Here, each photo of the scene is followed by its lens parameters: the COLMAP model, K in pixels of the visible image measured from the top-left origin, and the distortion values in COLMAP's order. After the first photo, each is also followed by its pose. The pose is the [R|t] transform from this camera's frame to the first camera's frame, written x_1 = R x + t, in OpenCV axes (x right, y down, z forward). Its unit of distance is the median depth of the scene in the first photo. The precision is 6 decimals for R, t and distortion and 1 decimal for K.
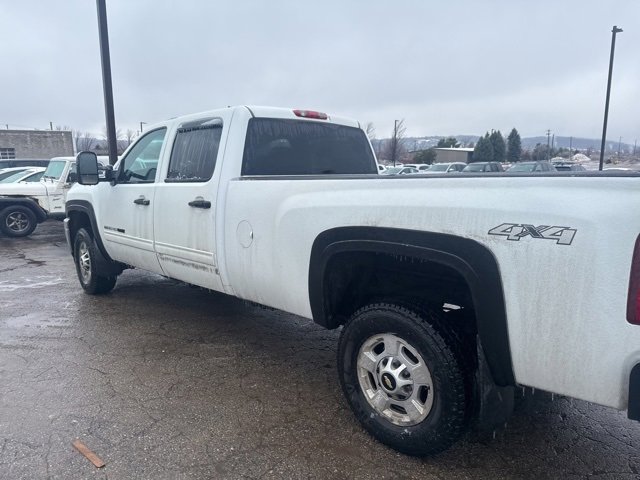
lens RADIAL K [[451.9, 0, 321.1], [0, 451.9, 243.3], [0, 0, 1]] dist [0.059009, -0.076846]
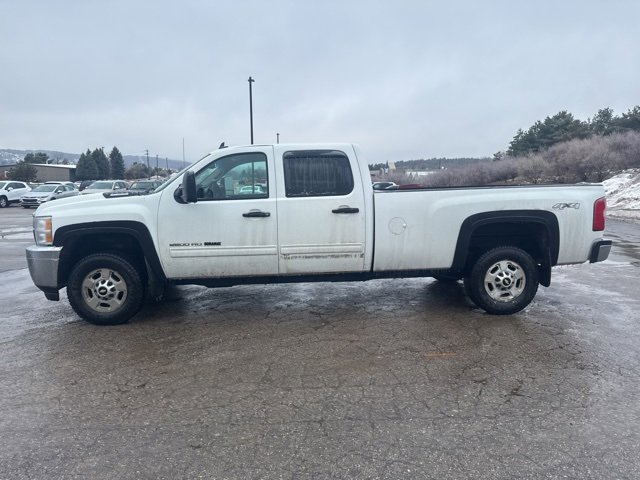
lens RADIAL K [[451.9, 0, 321.0], [0, 451.9, 235.2], [0, 0, 1]] dist [0.059009, -0.076846]
pose [[0.668049, -0.086862, 0.739030, -1.237916], [0.127944, 0.991781, 0.000913, -0.018753], [-0.733035, 0.093945, 0.673672, 0.101231]]
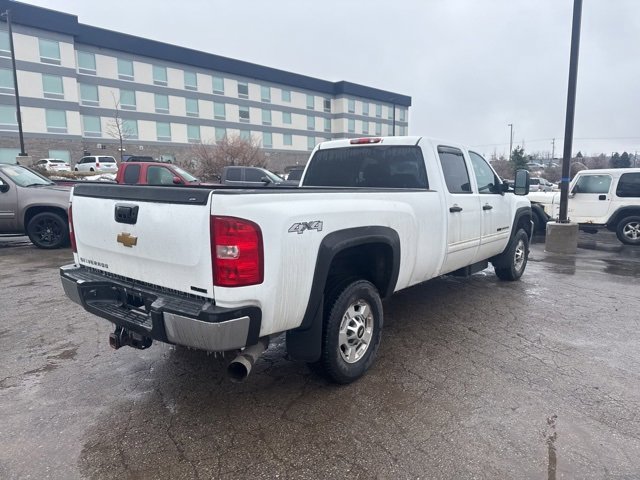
lens RADIAL K [[451.9, 0, 324.1], [0, 451.9, 241.8], [0, 0, 1]] dist [0.059009, -0.076846]
pose [[0.110773, 0.144255, -0.983321, 1.292486], [-0.170004, 0.977577, 0.124261, -0.145845], [0.979198, 0.153404, 0.132813, 0.771388]]
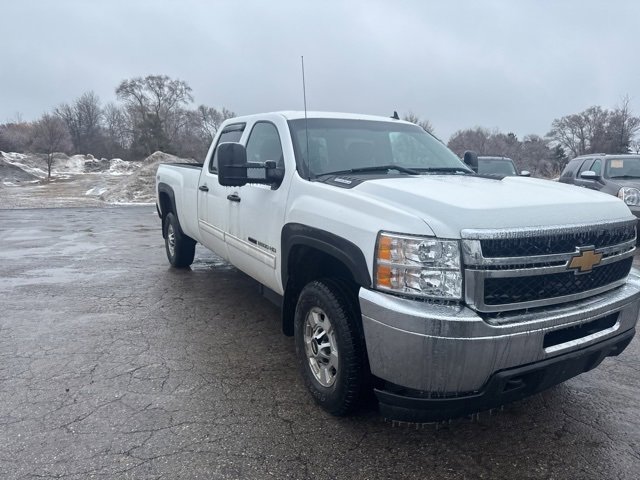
lens RADIAL K [[451.9, 0, 322.1], [0, 451.9, 240.1], [0, 0, 1]] dist [0.059009, -0.076846]
pose [[-0.960422, -0.058808, 0.272272, -0.547135], [0.032121, 0.947557, 0.317969, -0.391576], [-0.276692, 0.314130, -0.908165, 2.358263]]
